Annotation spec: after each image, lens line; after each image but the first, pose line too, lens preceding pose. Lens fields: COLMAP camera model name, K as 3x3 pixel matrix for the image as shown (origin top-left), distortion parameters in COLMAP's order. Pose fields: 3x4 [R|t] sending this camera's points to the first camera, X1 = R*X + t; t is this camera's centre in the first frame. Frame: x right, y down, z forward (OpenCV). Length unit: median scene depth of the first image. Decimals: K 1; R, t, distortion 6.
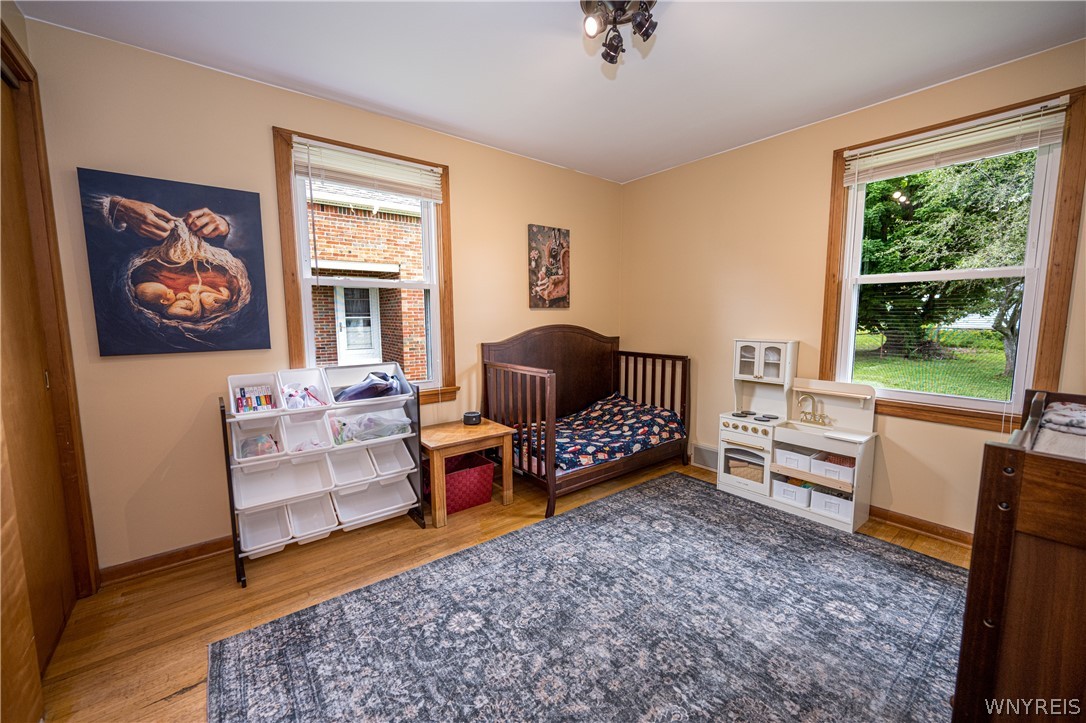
lens RADIAL K [[429.5, 0, 549.6], [0, 429.5, 361.0], [0, 0, 1]] dist [0.000504, -0.000770]
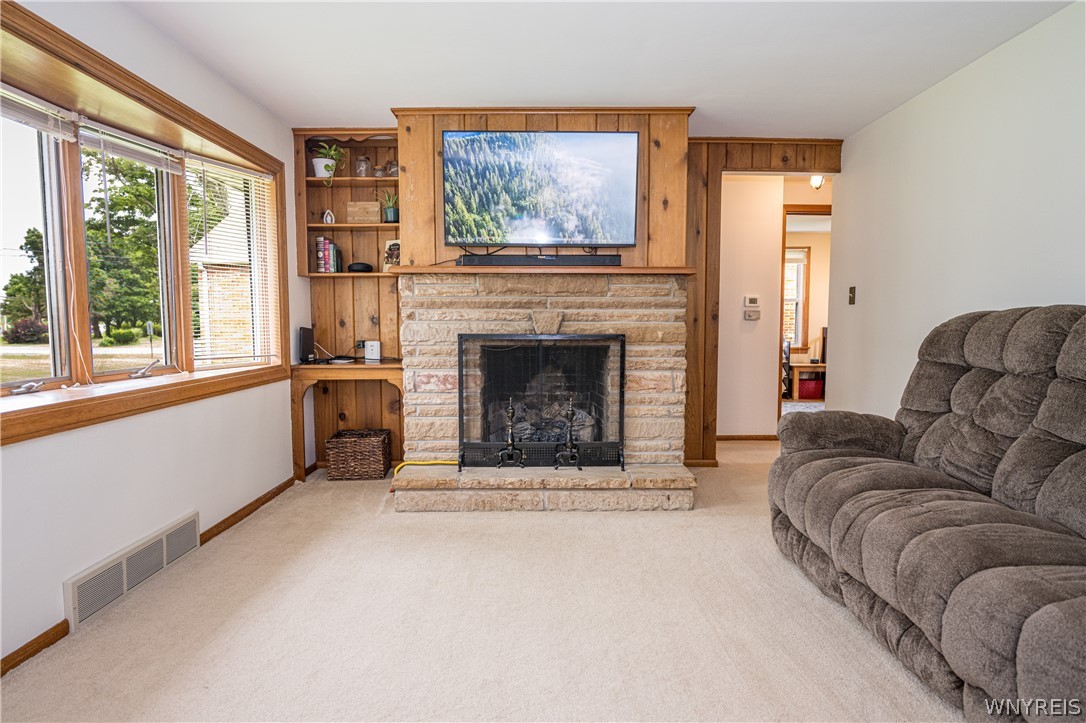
lens RADIAL K [[620.4, 0, 553.3], [0, 620.4, 367.7], [0, 0, 1]] dist [0.000680, 0.000422]
pose [[0.782641, 0.051894, -0.620306, 0.805354], [-0.068976, 0.997612, -0.003568, 0.296519], [0.618640, 0.045579, 0.784352, -2.496475]]
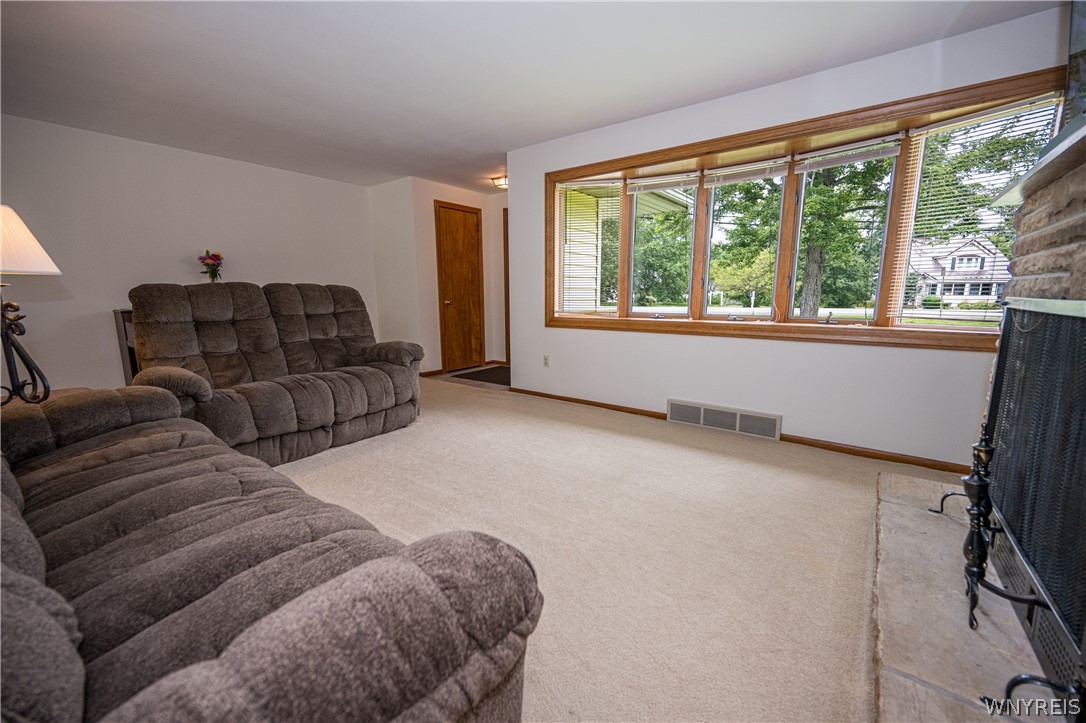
lens RADIAL K [[429.5, 0, 553.0], [0, 429.5, 365.7], [0, 0, 1]] dist [0.000504, -0.000770]
pose [[-0.969138, 0.049141, -0.241571, 0.491378], [-0.019164, 0.961947, 0.272563, 0.180584], [0.245772, 0.268781, -0.931318, -1.234706]]
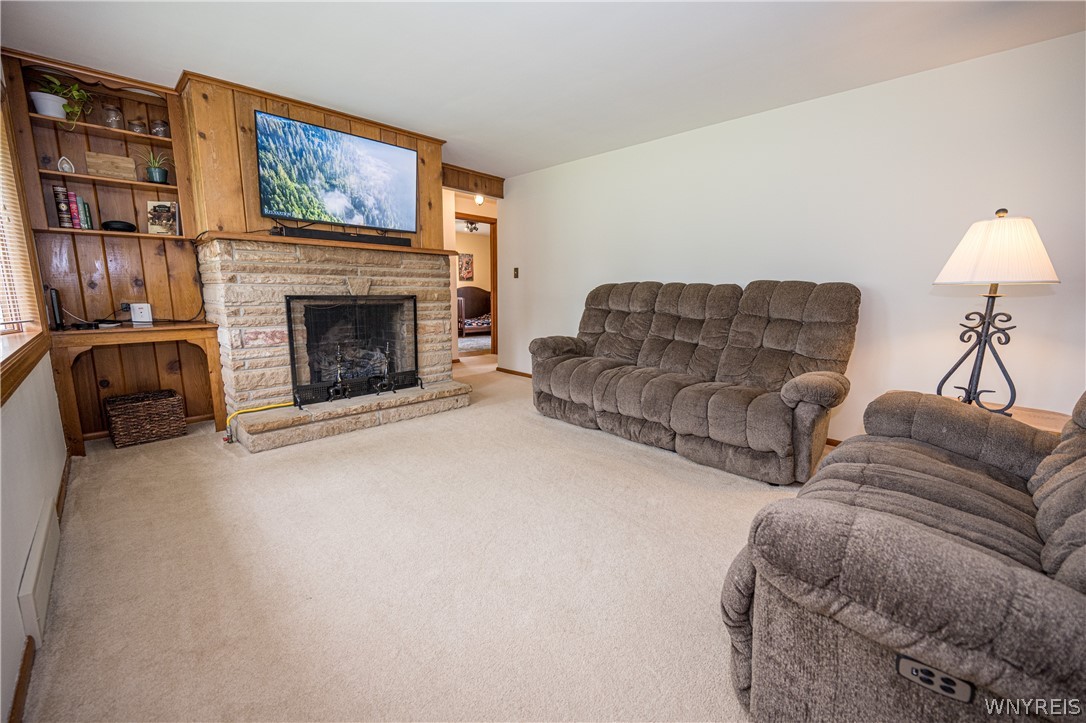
lens RADIAL K [[429.5, 0, 549.6], [0, 429.5, 361.1], [0, 0, 1]] dist [0.000504, -0.000770]
pose [[0.995375, -0.000612, 0.096064, 0.382551], [-0.005335, 0.998085, 0.061634, 0.328205], [-0.095918, -0.061862, 0.993465, -2.729398]]
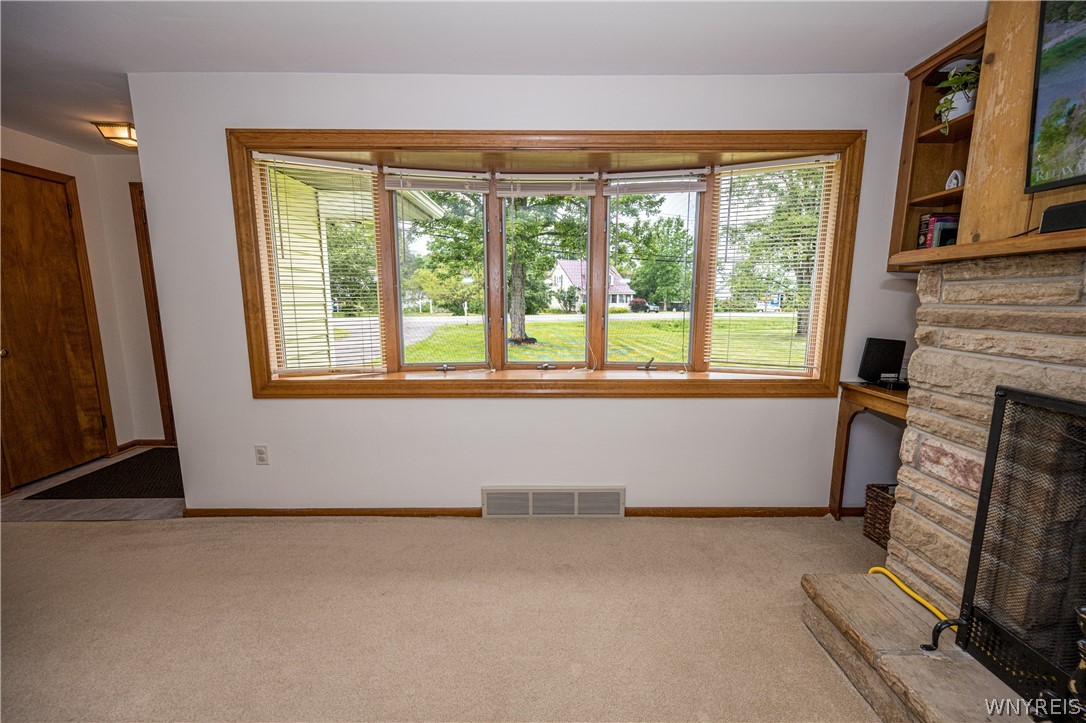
lens RADIAL K [[429.5, 0, 548.6], [0, 429.5, 366.0], [0, 0, 1]] dist [0.000504, -0.000770]
pose [[-0.630487, 0.124350, -0.766174, 0.431966], [-0.080566, 0.971268, 0.223935, 0.156104], [0.772007, 0.202916, -0.602354, -1.687351]]
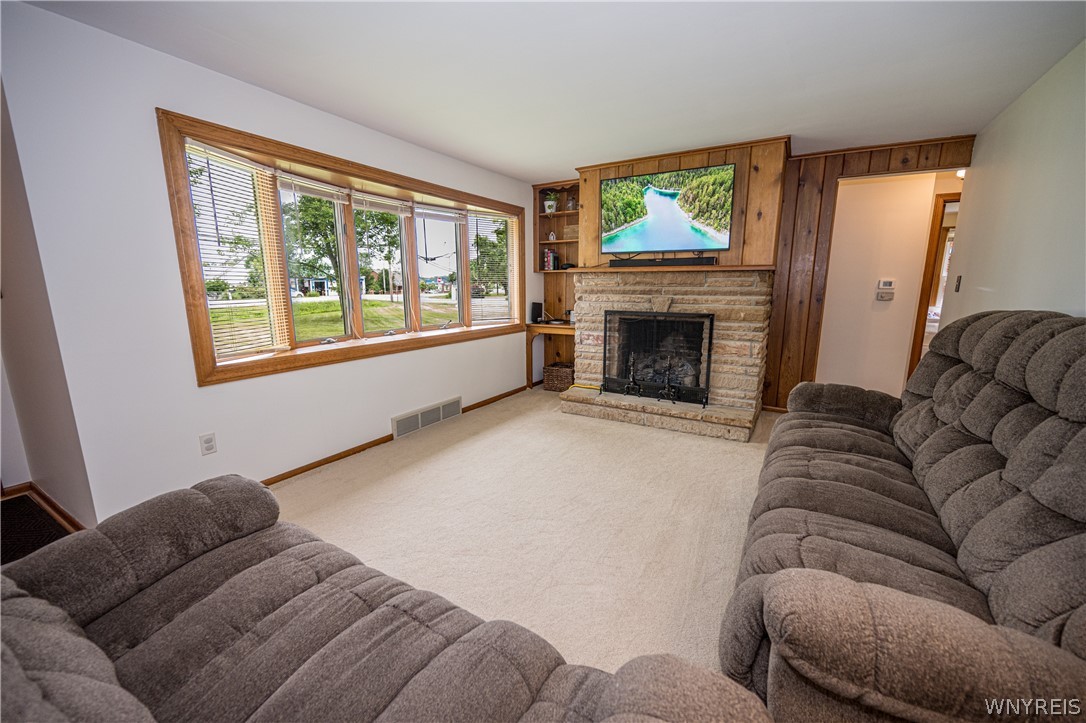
lens RADIAL K [[429.5, 0, 556.3], [0, 429.5, 368.4], [0, 0, 1]] dist [0.000504, -0.000770]
pose [[0.361392, 0.184319, -0.914014, 1.144573], [-0.102325, 0.982186, 0.157609, 0.215676], [0.926782, 0.036568, 0.373814, -2.288214]]
